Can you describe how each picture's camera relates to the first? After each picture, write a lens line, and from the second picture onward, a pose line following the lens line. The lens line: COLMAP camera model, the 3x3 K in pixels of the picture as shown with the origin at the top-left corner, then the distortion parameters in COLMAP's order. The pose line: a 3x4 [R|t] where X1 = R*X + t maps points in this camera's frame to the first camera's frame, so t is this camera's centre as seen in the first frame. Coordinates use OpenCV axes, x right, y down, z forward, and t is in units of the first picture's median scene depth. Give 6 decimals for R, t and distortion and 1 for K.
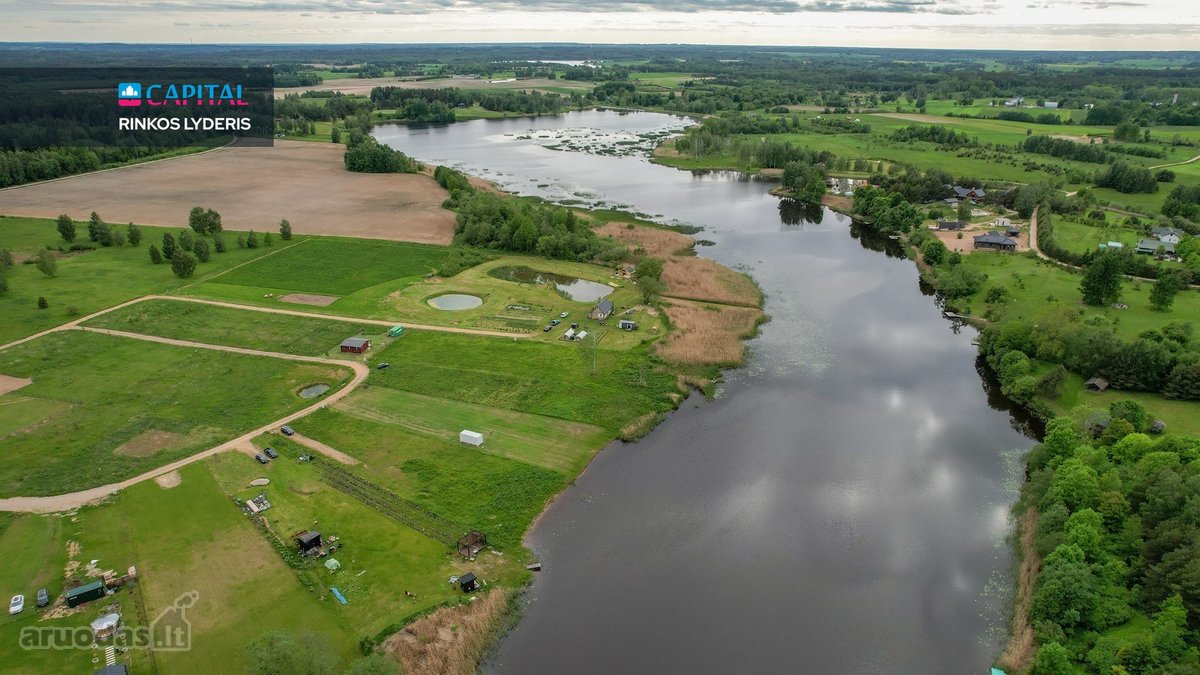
lens RADIAL K [[768.1, 0, 607.7], [0, 768.1, 333.2], [0, 0, 1]] dist [-0.080671, 0.074281]
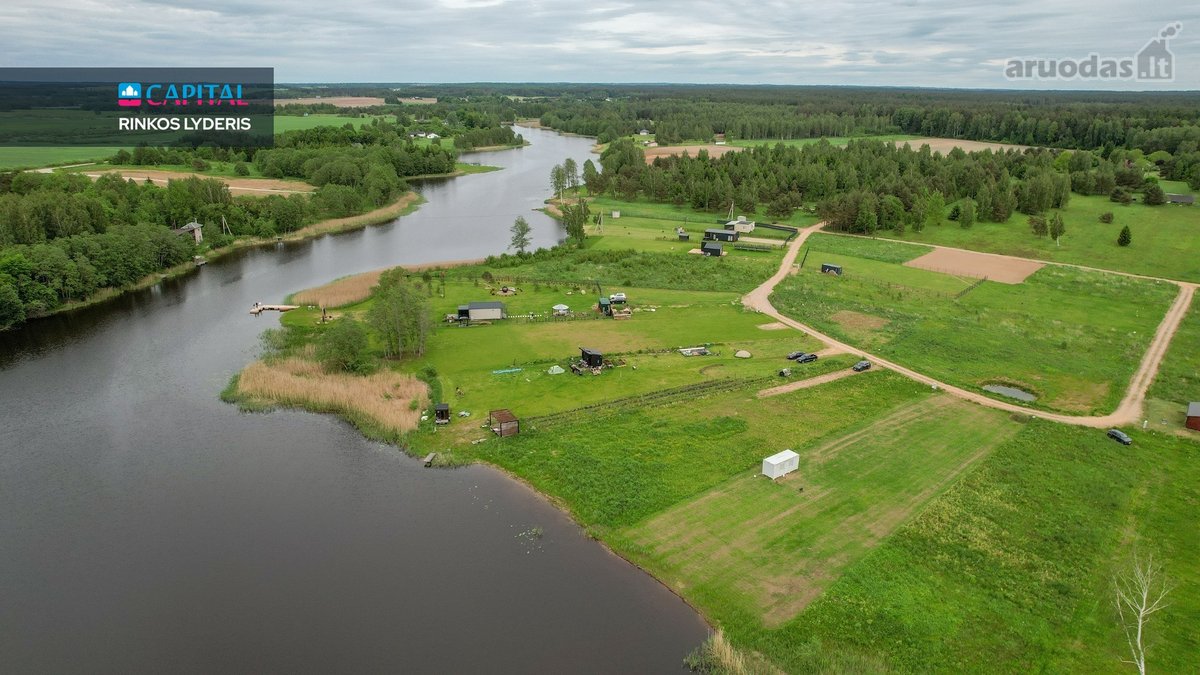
lens RADIAL K [[768.1, 0, 607.7], [0, 768.1, 333.2], [0, 0, 1]] dist [-0.080671, 0.074281]
pose [[-0.457529, 0.269110, -0.847495, 0.121962], [-0.327844, 0.834904, 0.442101, -0.055851], [0.826551, 0.480120, -0.293767, 0.360093]]
